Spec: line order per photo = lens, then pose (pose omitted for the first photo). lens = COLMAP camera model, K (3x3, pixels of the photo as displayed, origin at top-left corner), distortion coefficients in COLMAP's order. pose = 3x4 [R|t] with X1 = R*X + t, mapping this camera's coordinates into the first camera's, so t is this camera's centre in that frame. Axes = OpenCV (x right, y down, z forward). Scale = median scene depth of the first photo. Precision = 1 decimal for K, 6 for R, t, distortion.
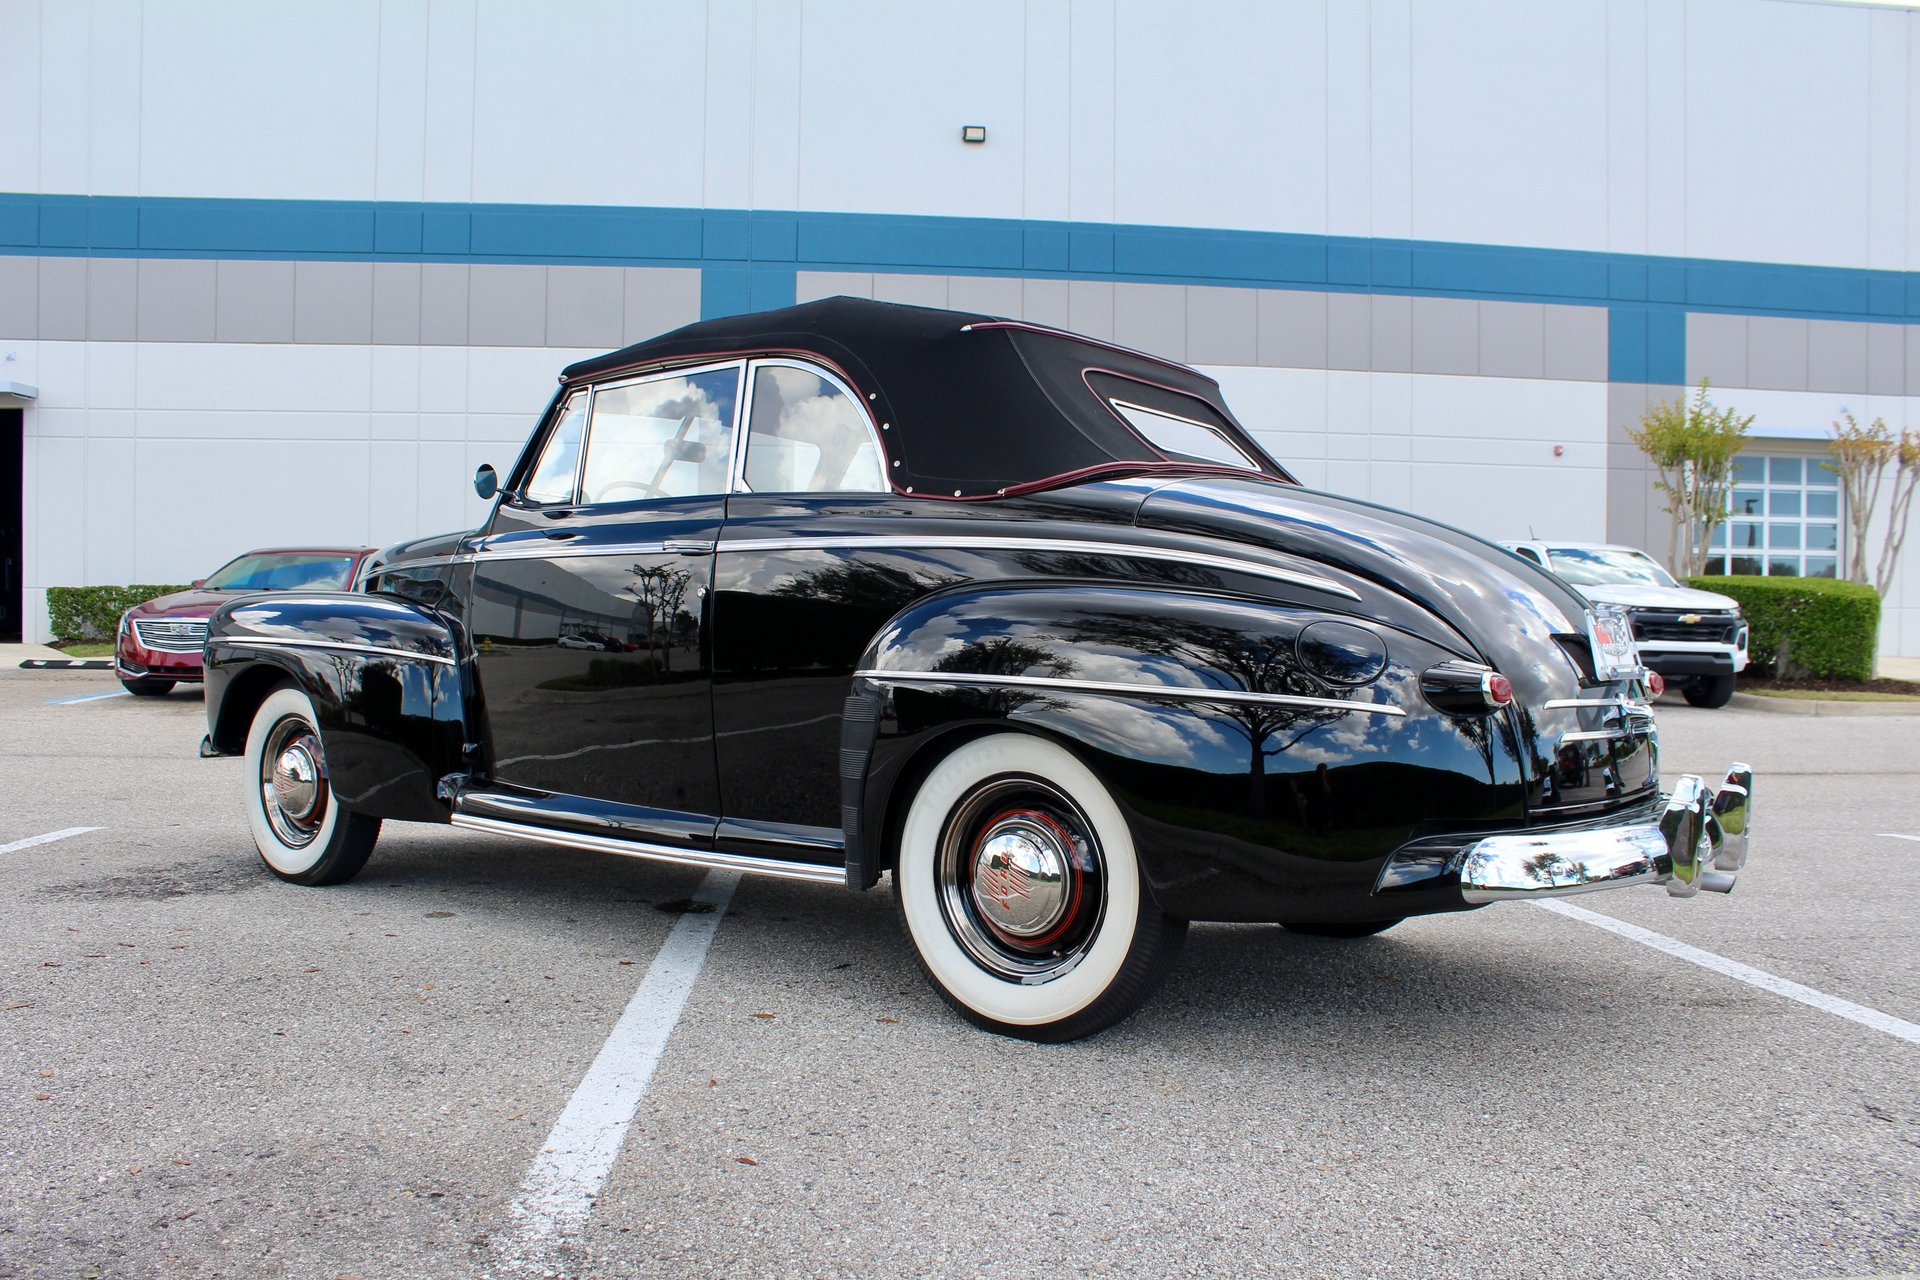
lens RADIAL K [[1605.4, 0, 965.6], [0, 1605.4, 638.7], [0, 0, 1]] dist [-0.174325, 0.161317]
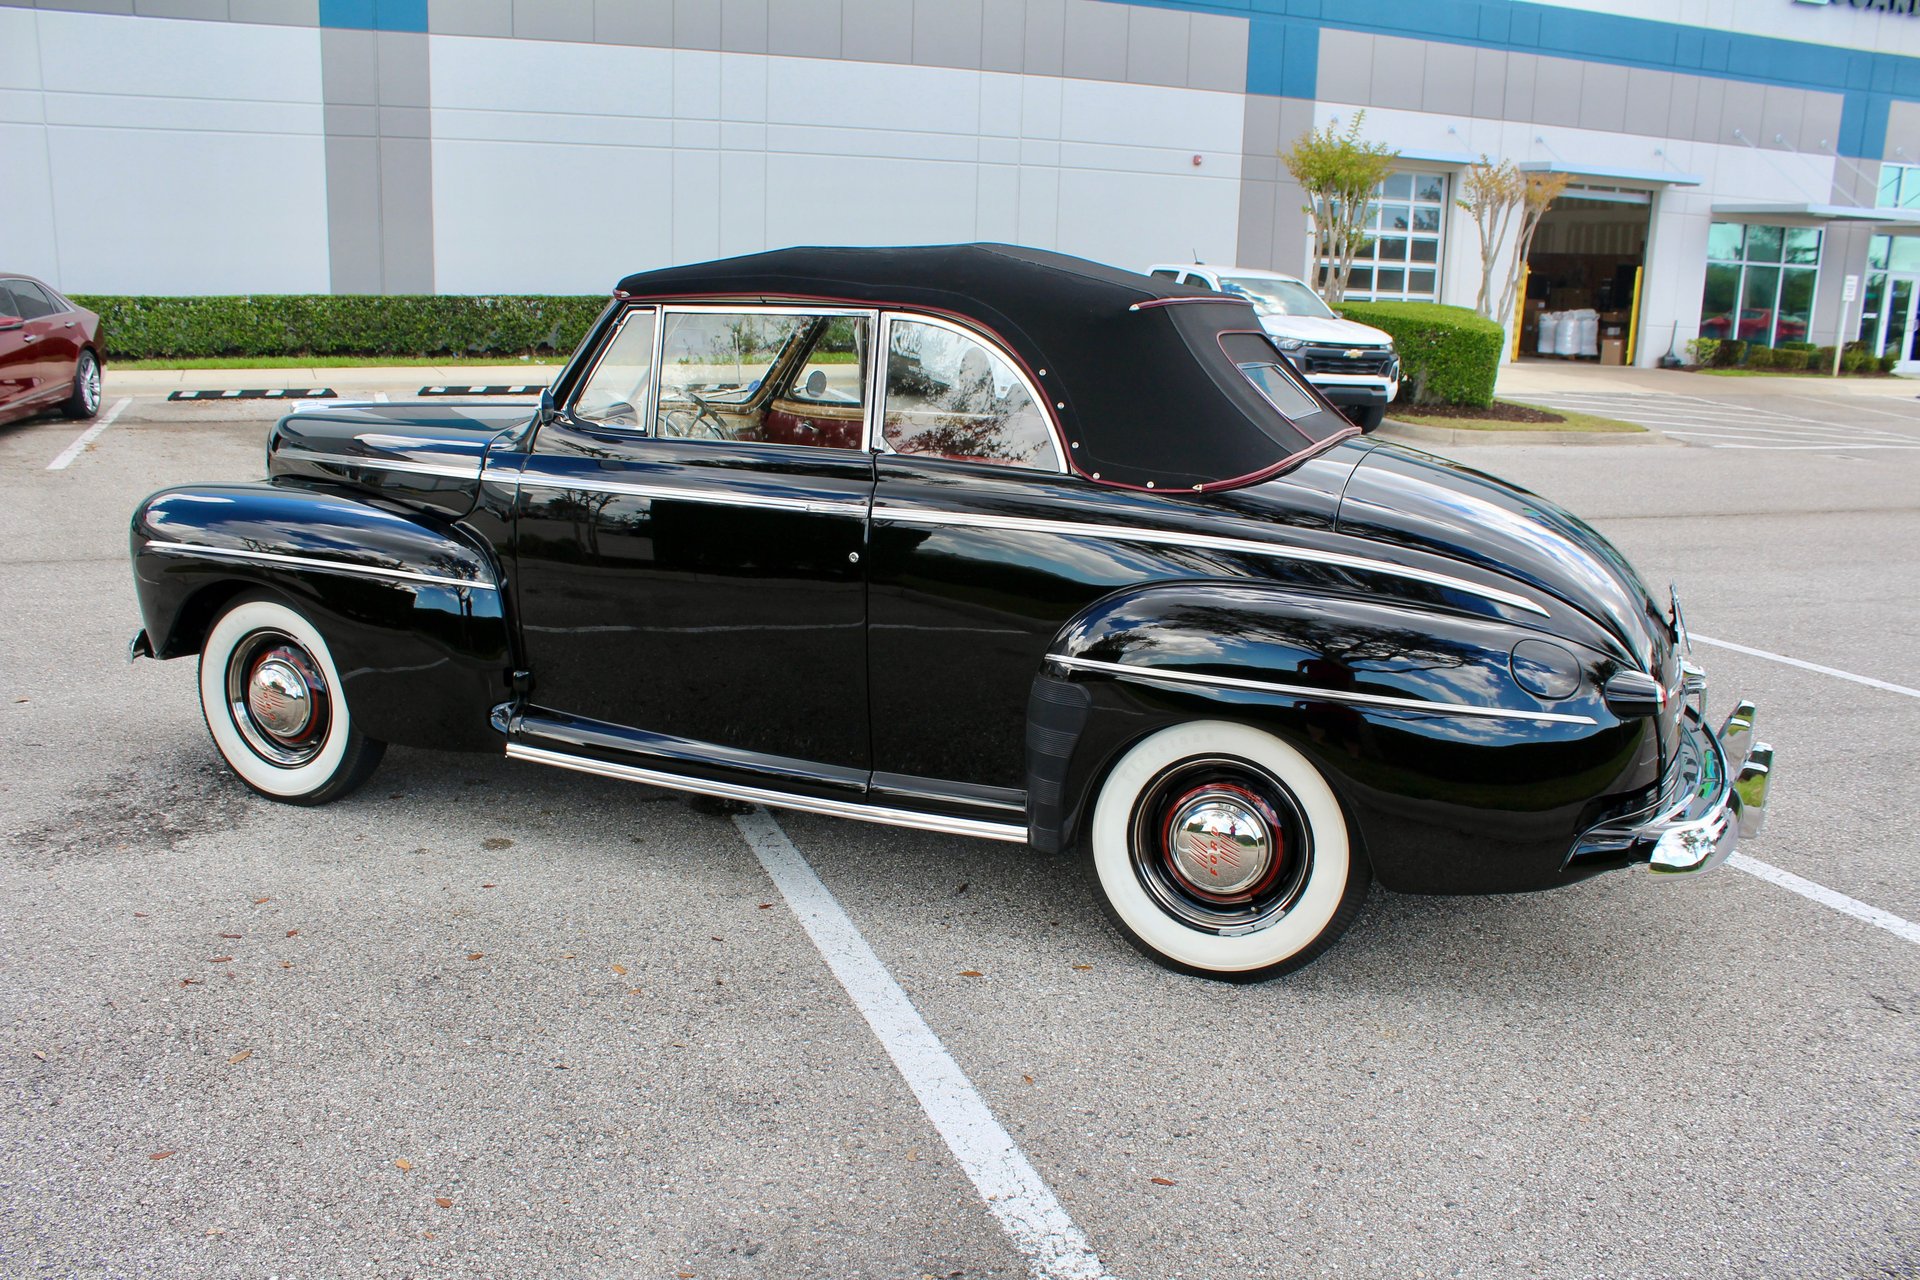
lens RADIAL K [[1605.4, 0, 965.6], [0, 1605.4, 638.7], [0, 0, 1]] dist [-0.174325, 0.161317]
pose [[0.963416, -0.043064, 0.264529, -0.302598], [-0.014067, 0.977521, 0.210367, -0.158278], [-0.267642, -0.206392, 0.941154, 0.020629]]
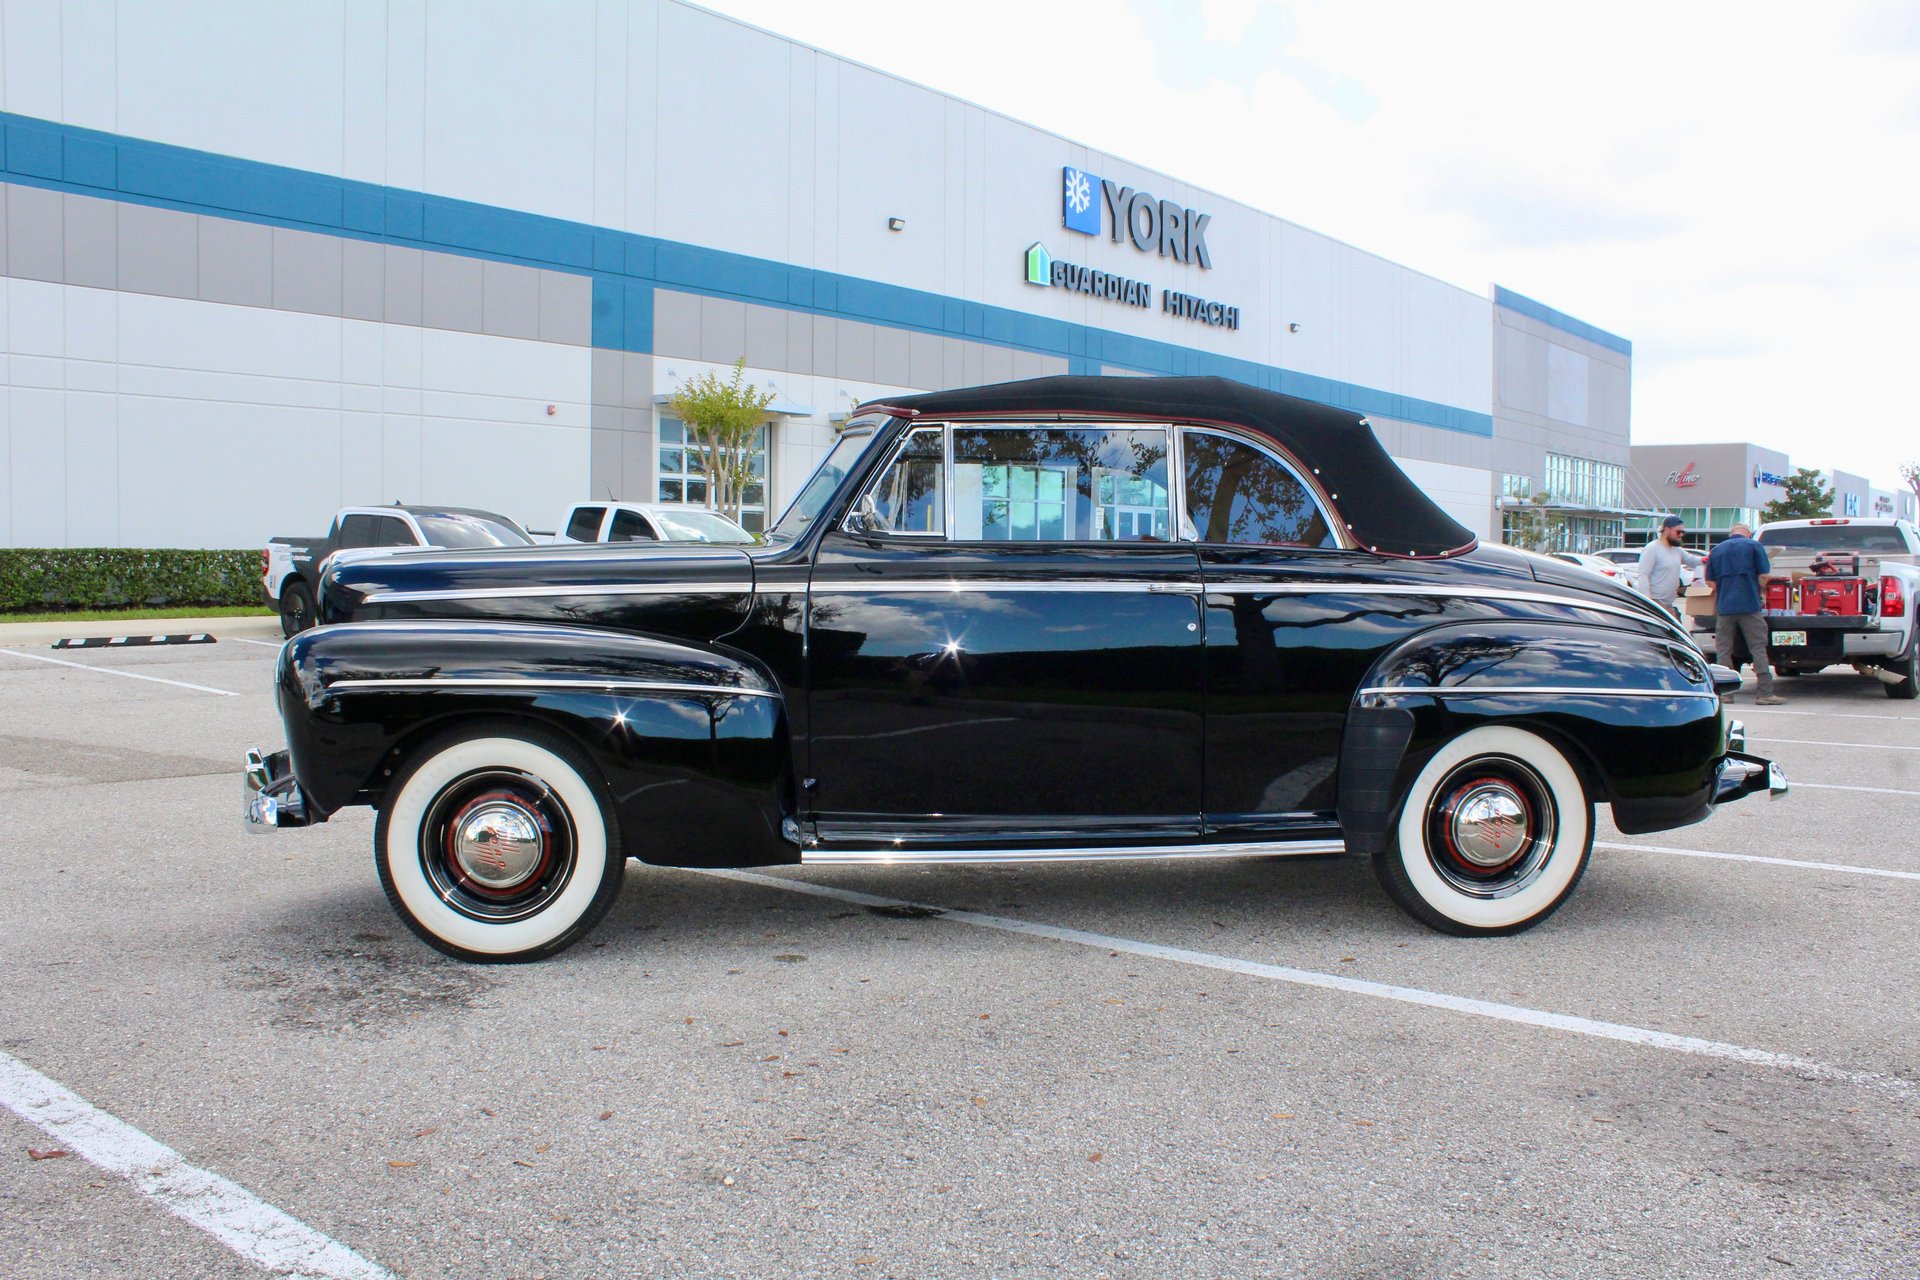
lens RADIAL K [[1605.4, 0, 965.6], [0, 1605.4, 638.7], [0, 0, 1]] dist [-0.174325, 0.161317]
pose [[0.718466, -0.039055, 0.694465, -0.912469], [0.010991, 0.998935, 0.044807, -0.062014], [-0.695475, -0.024559, 0.718130, 0.223438]]
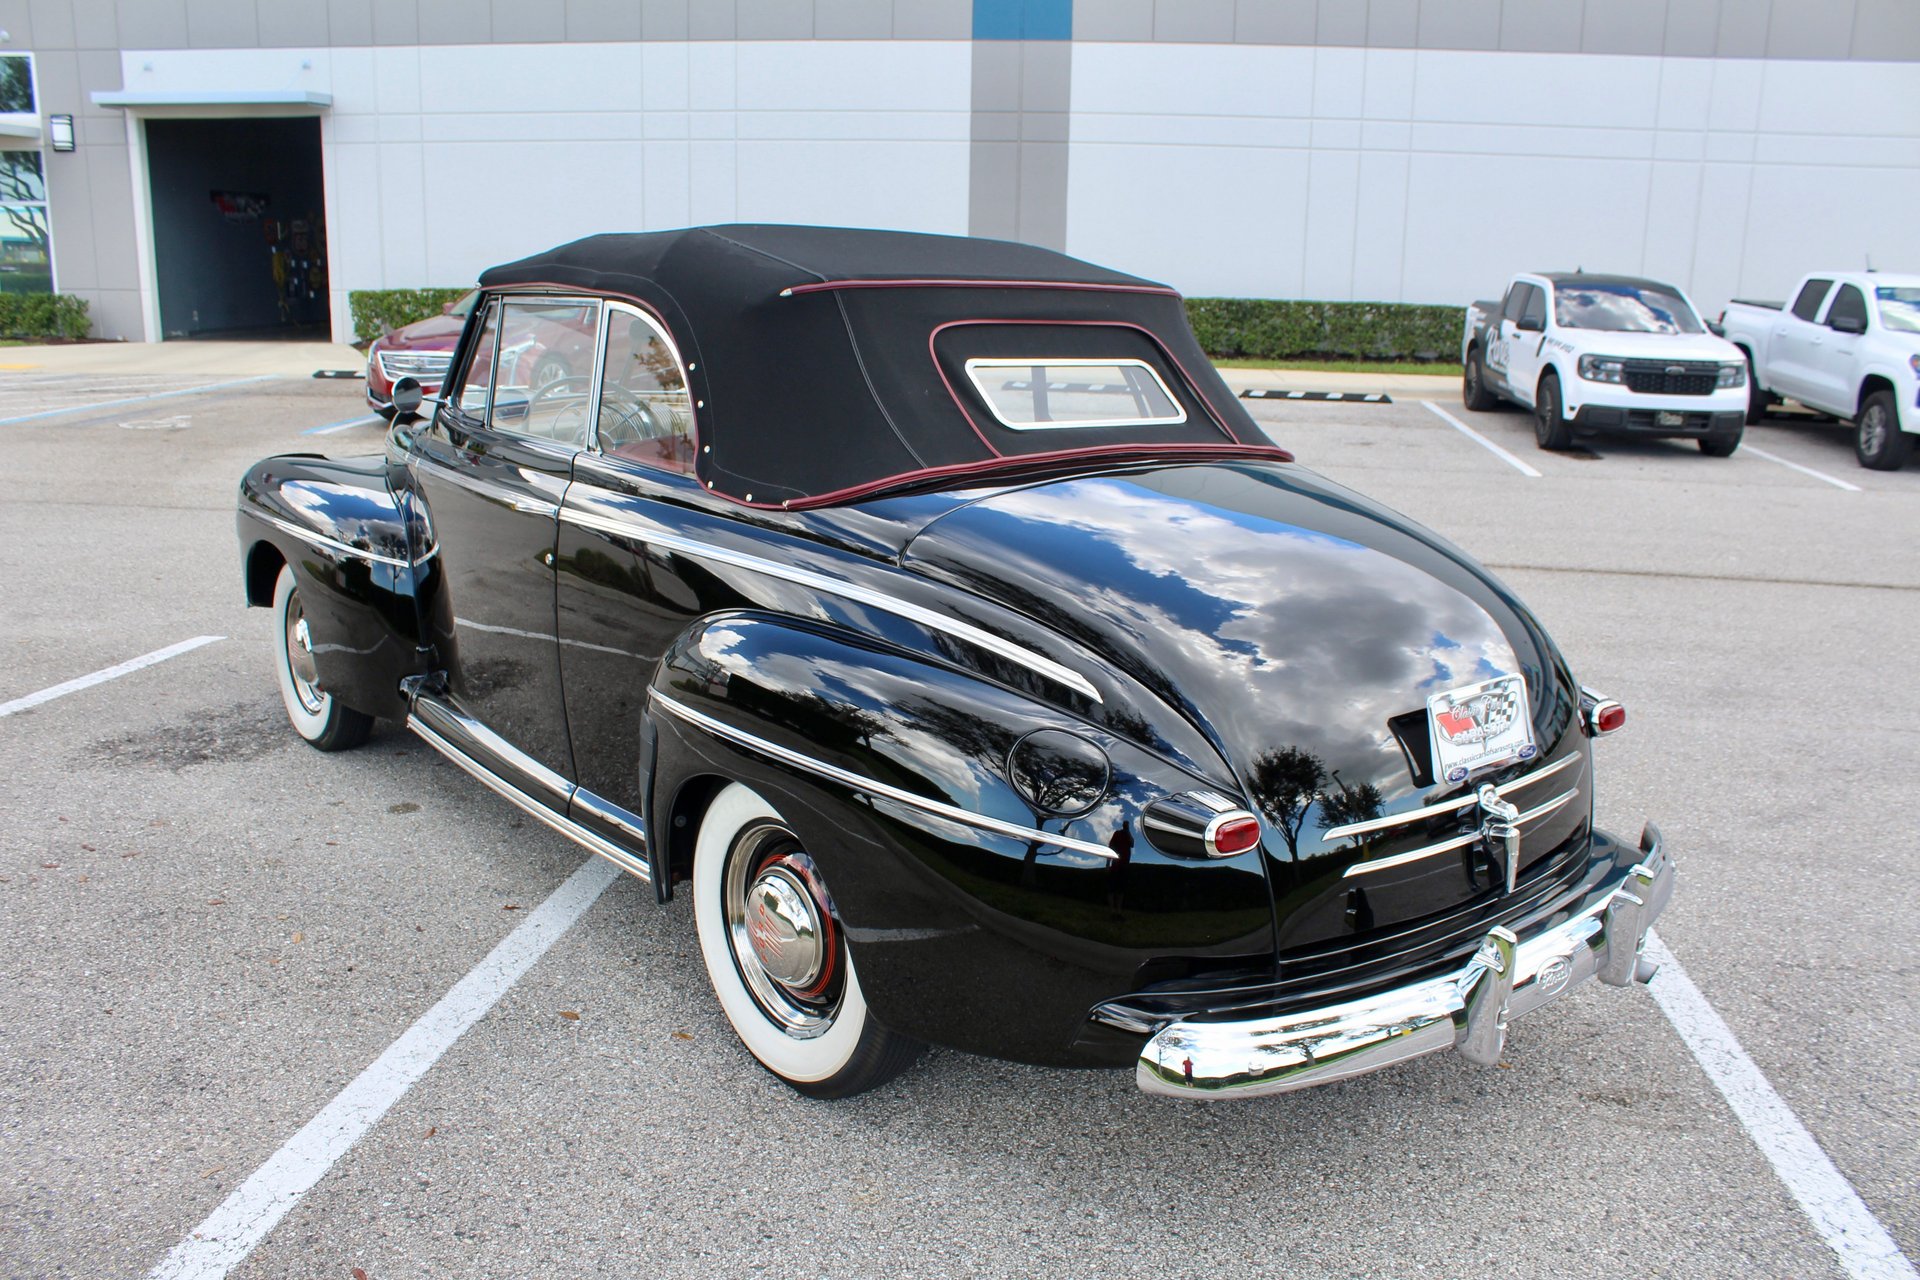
lens RADIAL K [[1605.4, 0, 965.6], [0, 1605.4, 638.7], [0, 0, 1]] dist [-0.174325, 0.161317]
pose [[0.976783, 0.057098, -0.206484, 0.228903], [-0.012216, 0.977105, 0.212409, -0.154602], [0.213884, -0.204955, 0.955116, 0.113633]]
